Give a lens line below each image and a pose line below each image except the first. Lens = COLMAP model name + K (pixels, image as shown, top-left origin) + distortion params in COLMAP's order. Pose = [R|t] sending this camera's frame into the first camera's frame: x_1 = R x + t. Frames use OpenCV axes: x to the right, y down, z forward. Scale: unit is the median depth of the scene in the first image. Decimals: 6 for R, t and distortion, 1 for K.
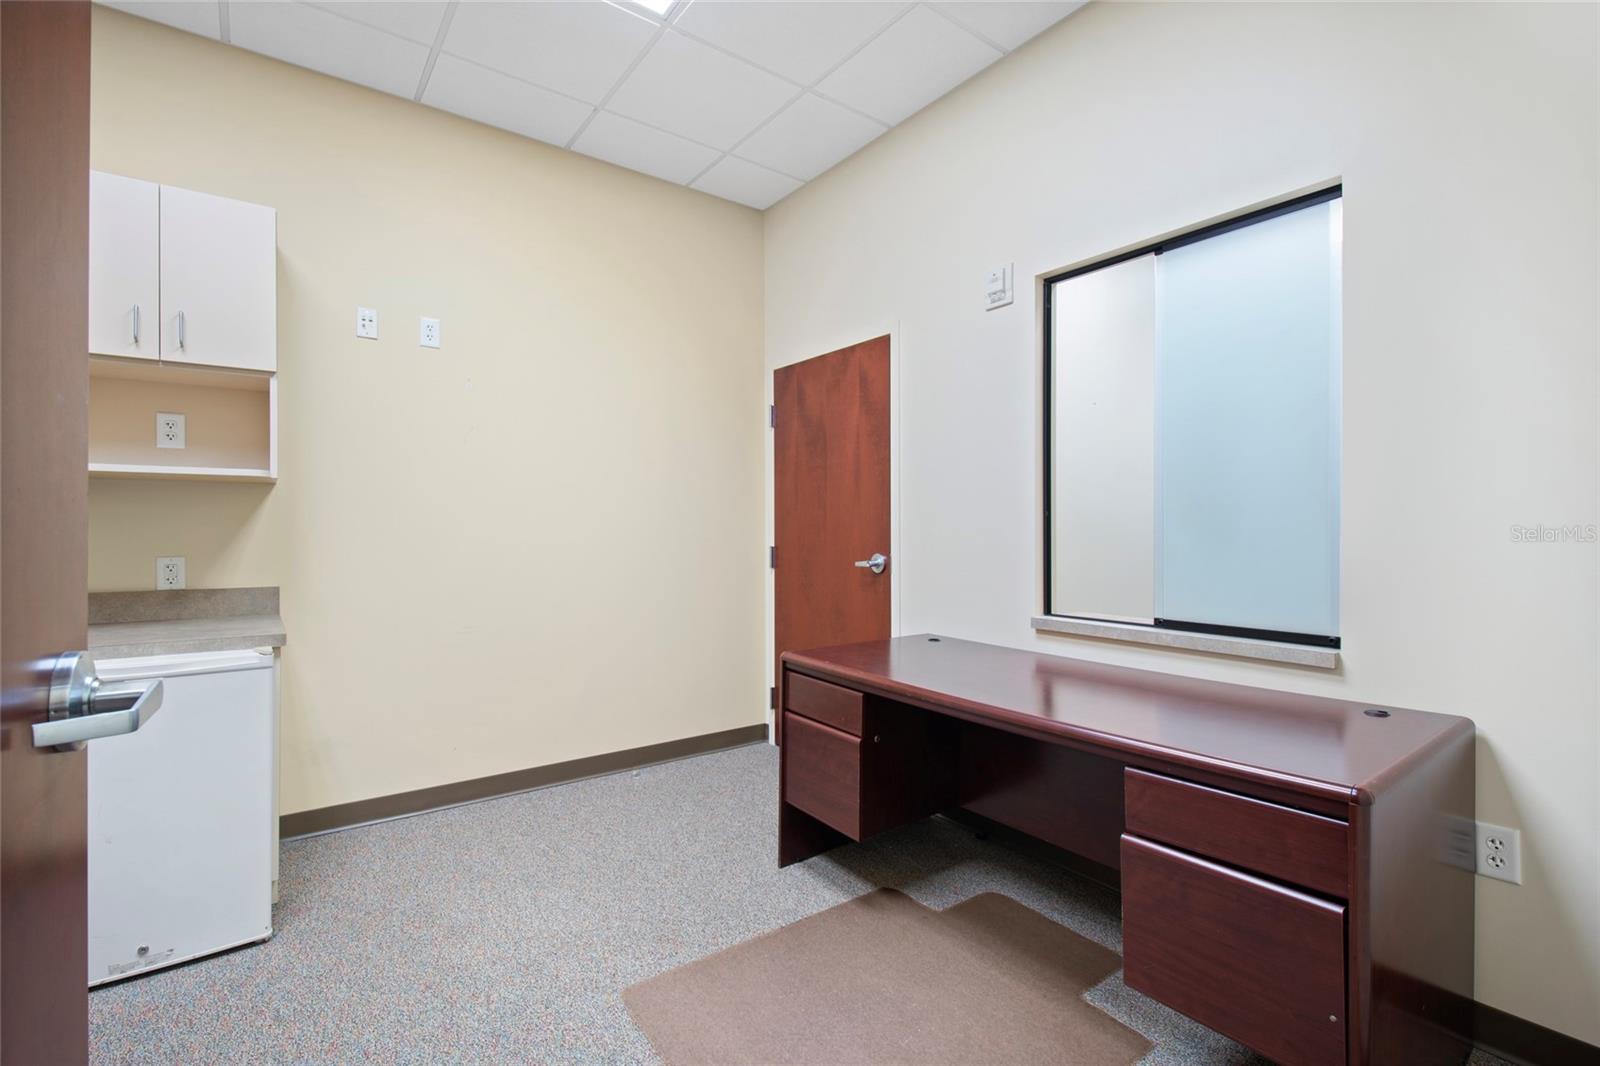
lens RADIAL K [[717.9, 0, 801.8], [0, 717.9, 533.4], [0, 0, 1]] dist [0.005573, -0.000520]
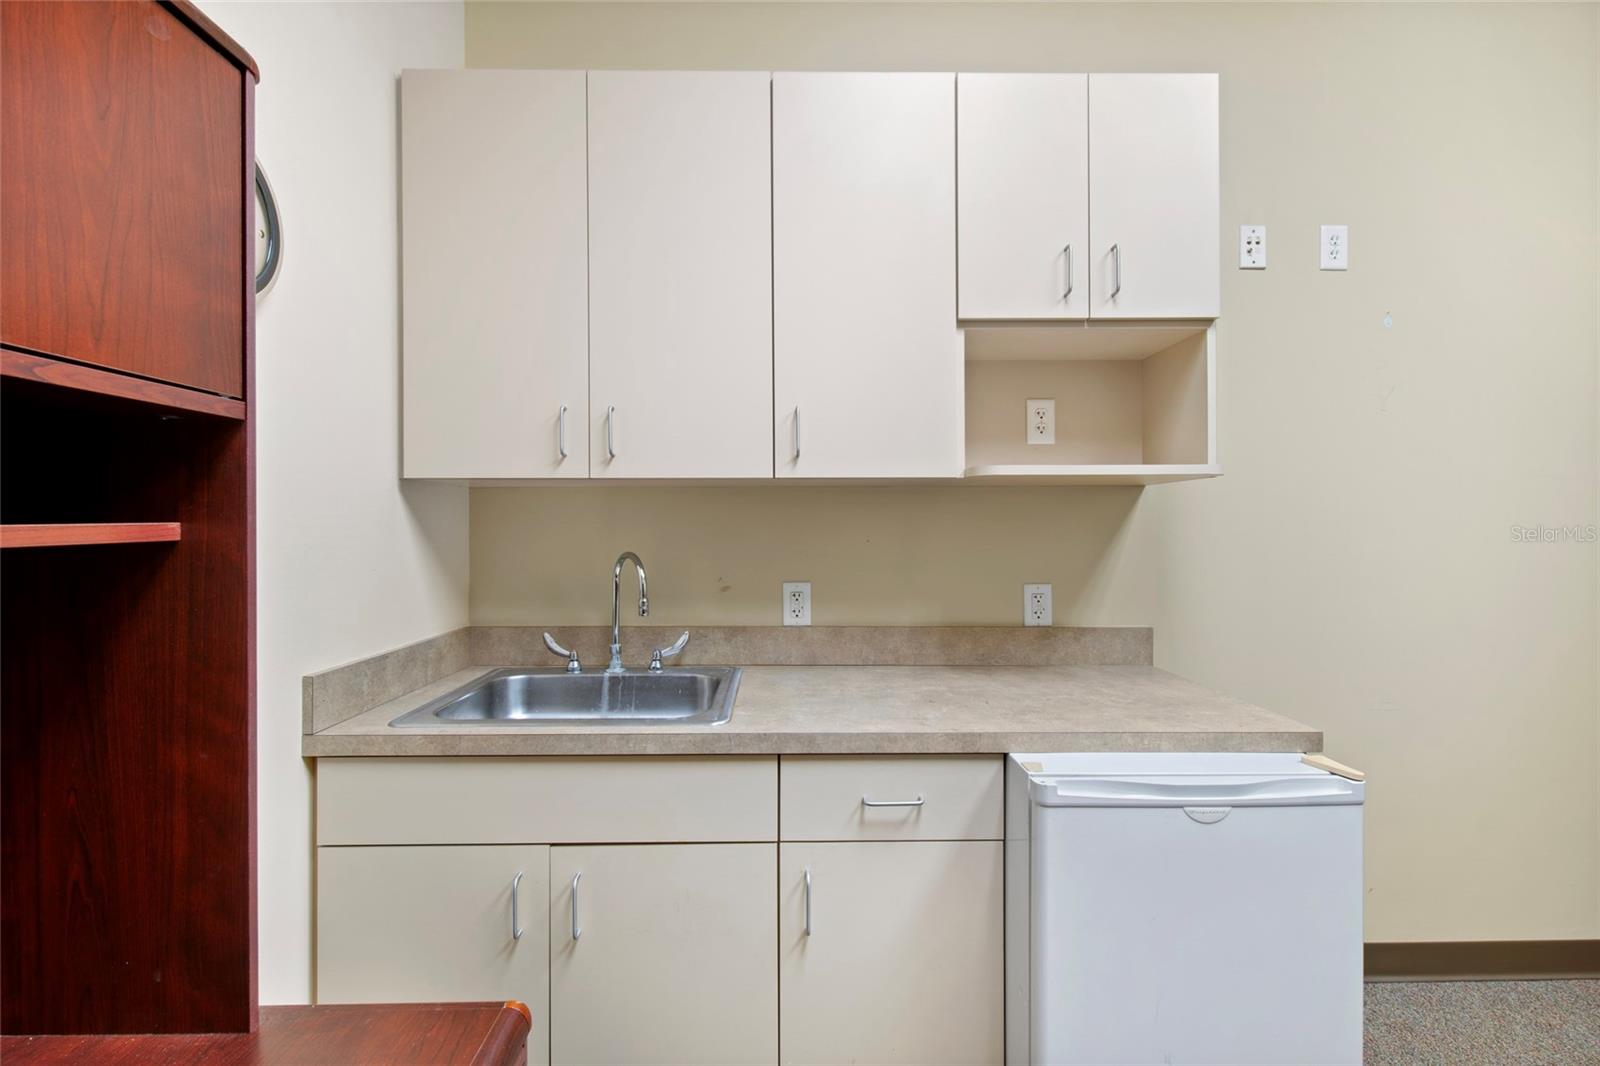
lens RADIAL K [[717.9, 0, 797.4], [0, 717.9, 531.9], [0, 0, 1]] dist [0.005573, -0.000520]
pose [[0.811553, -0.005527, -0.584252, -0.626680], [0.000203, 0.999958, -0.009177, -0.016295], [0.584278, 0.007329, 0.811520, 0.214718]]
